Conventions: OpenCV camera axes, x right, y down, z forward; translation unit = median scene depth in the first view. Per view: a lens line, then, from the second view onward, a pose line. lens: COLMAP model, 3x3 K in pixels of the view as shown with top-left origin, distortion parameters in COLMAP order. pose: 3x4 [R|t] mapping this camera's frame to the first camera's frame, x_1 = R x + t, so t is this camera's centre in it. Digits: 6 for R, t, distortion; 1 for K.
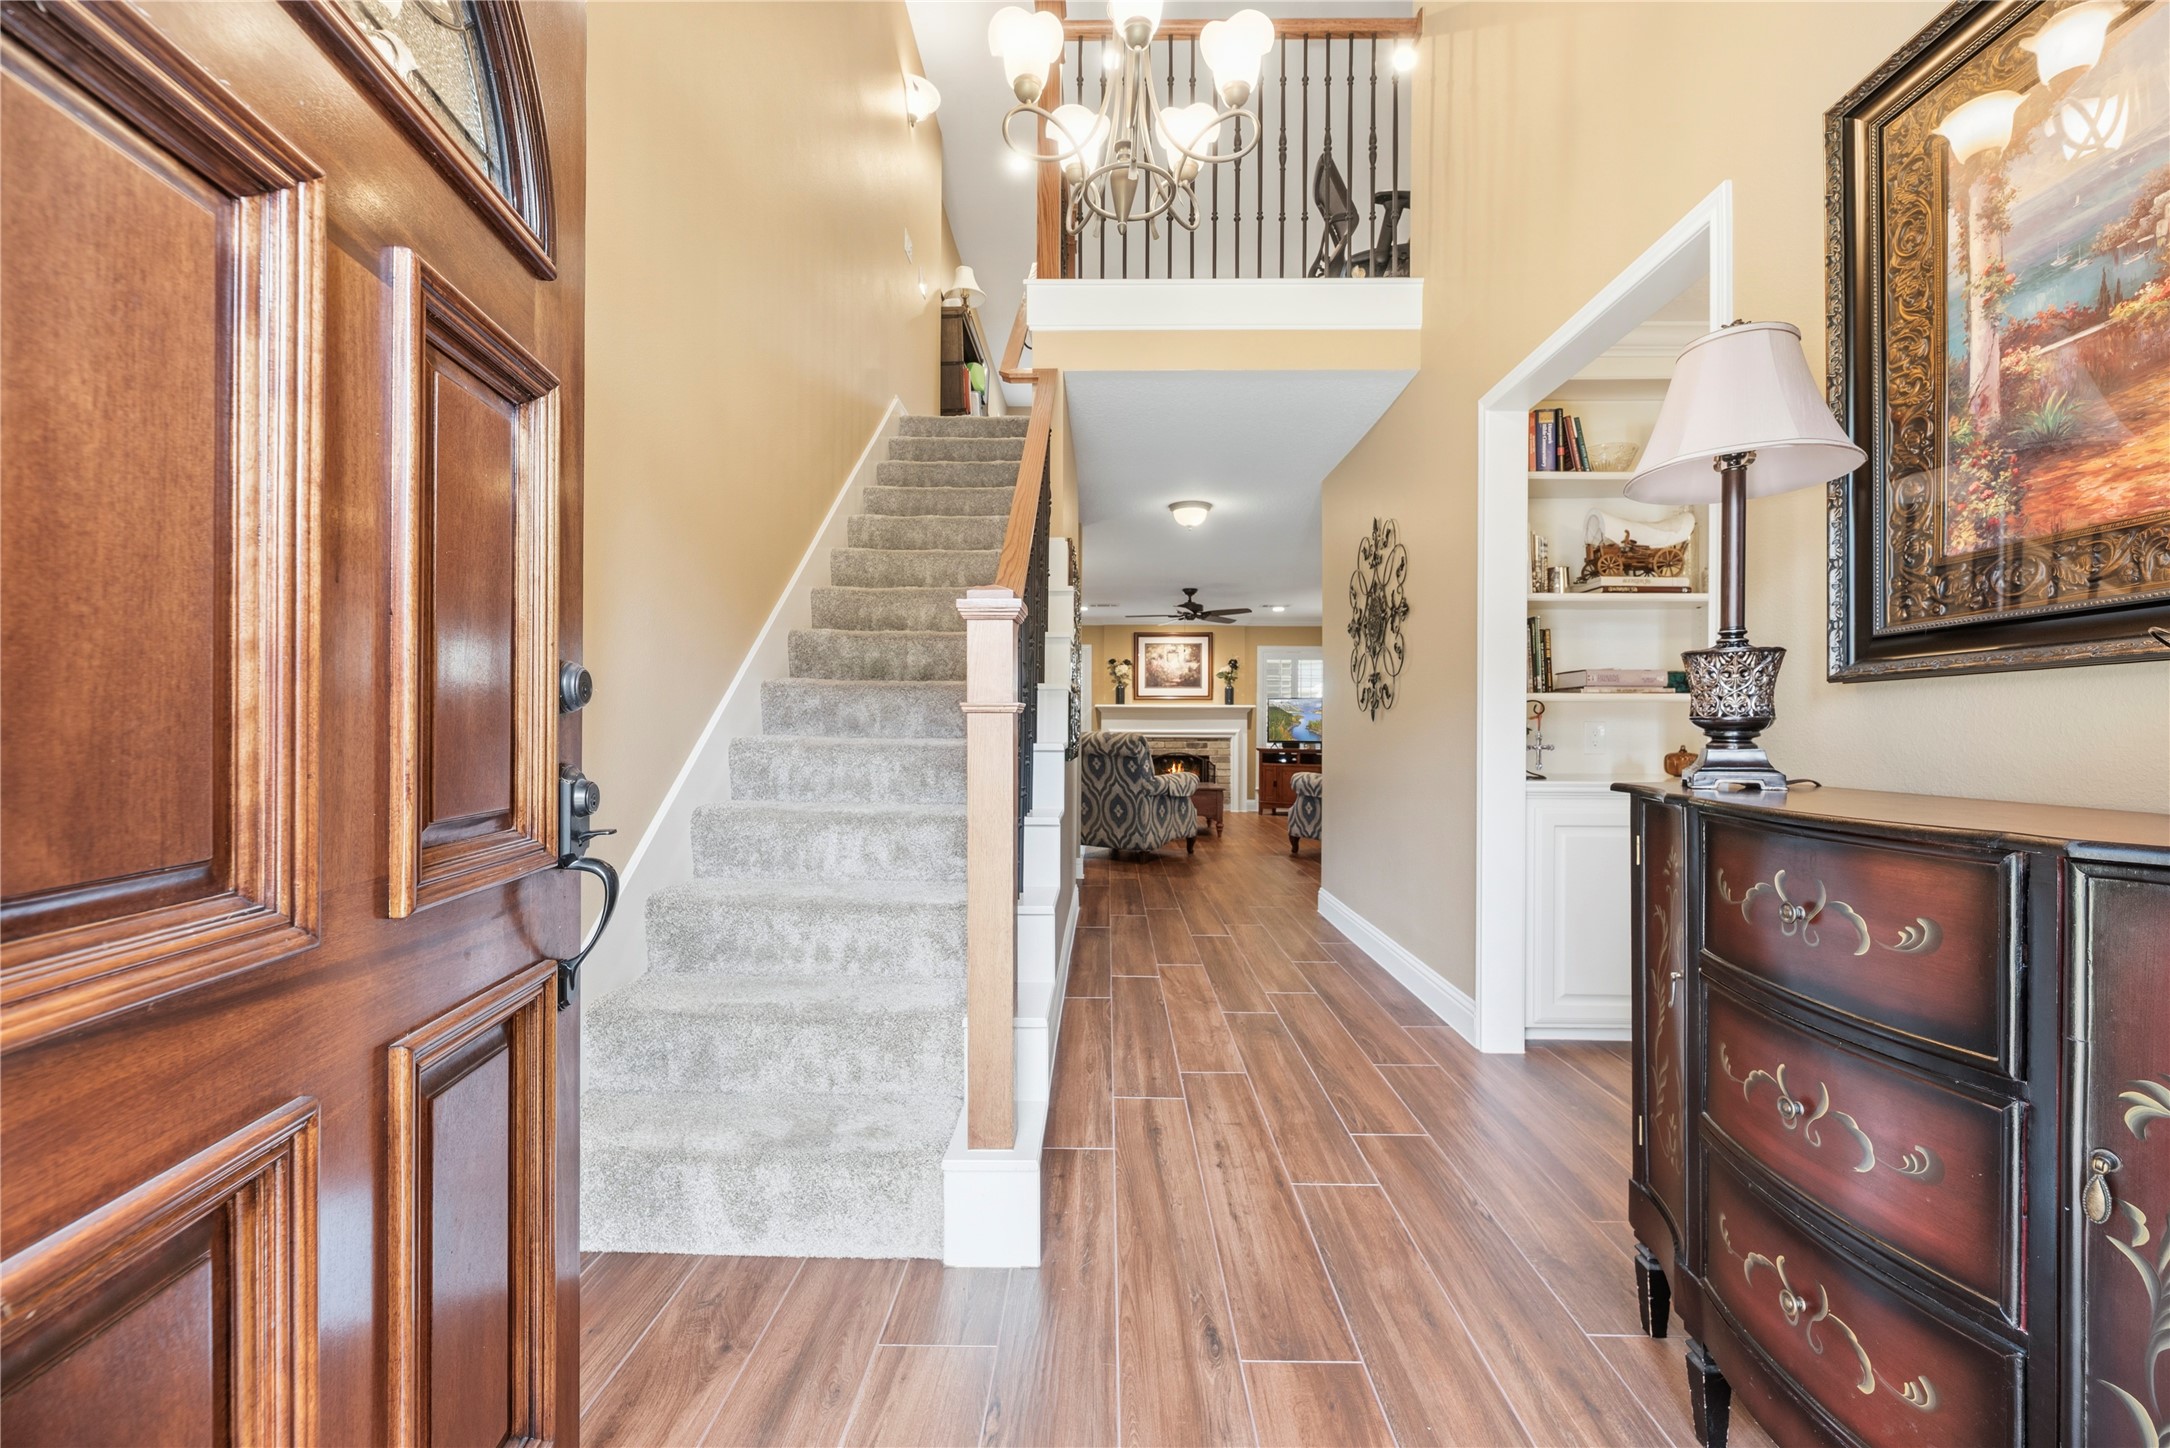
lens RADIAL K [[880.4, 0, 1087.9], [0, 880.4, 723.4], [0, 0, 1]] dist [-0.003010, 0.000930]
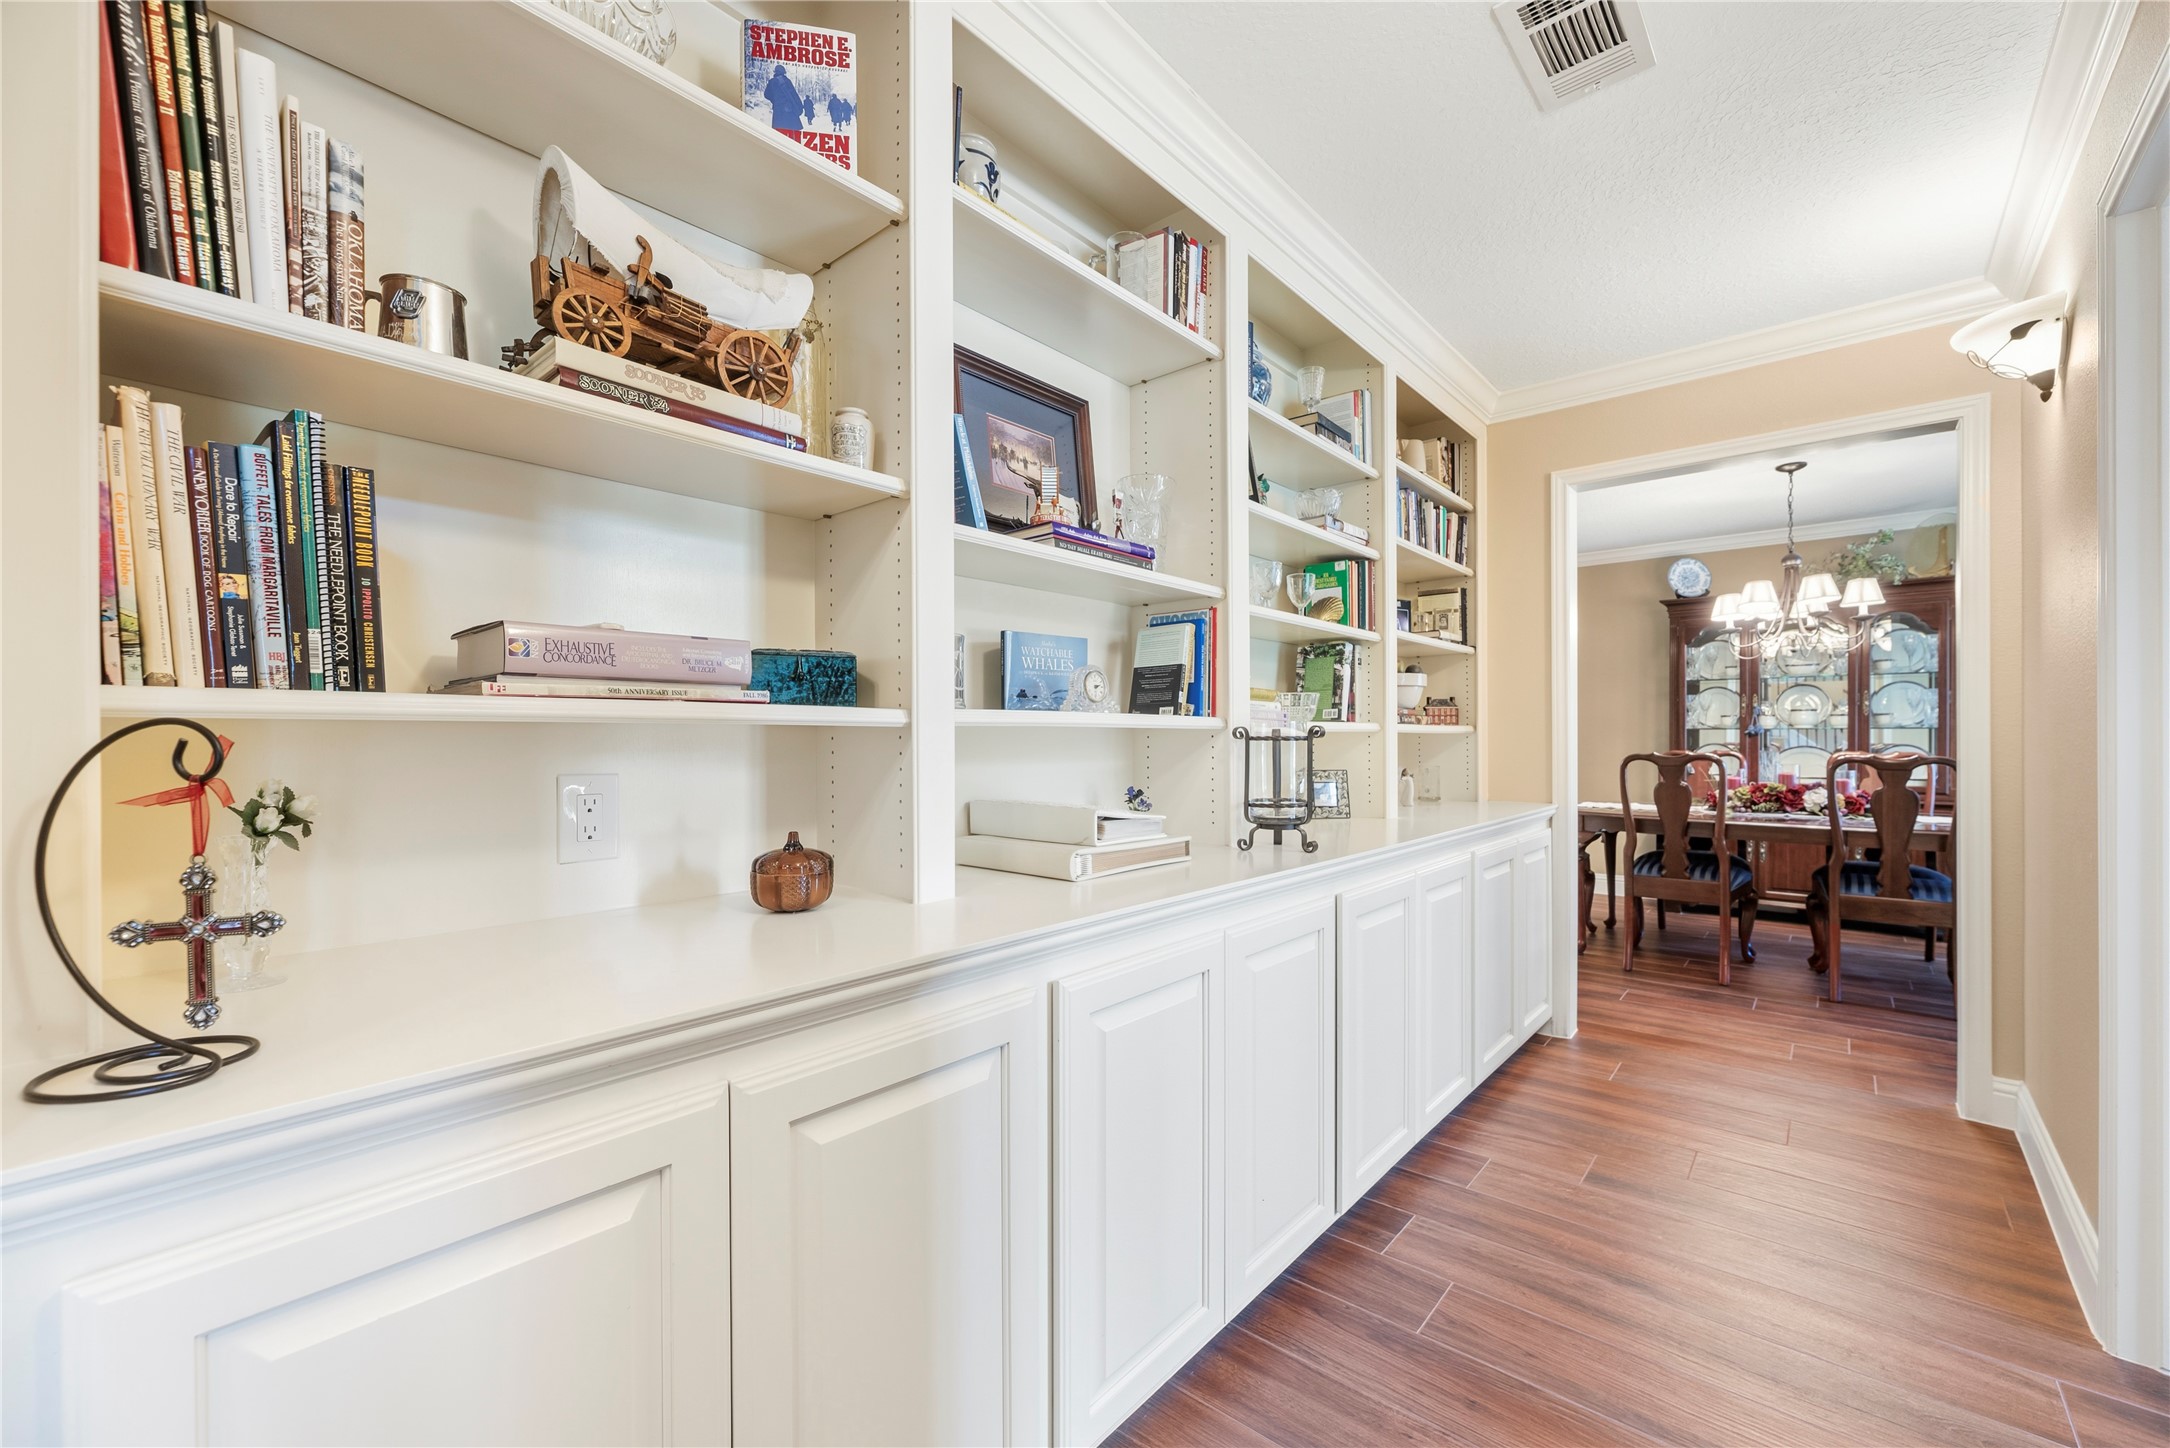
lens RADIAL K [[880.4, 0, 1086.7], [0, 880.4, 737.1], [0, 0, 1]] dist [-0.003010, 0.000930]
pose [[0.650558, 0.001395, 0.759455, 0.463300], [0.006994, 0.999945, -0.007827, -0.016049], [-0.759424, 0.010404, 0.650513, 0.640800]]
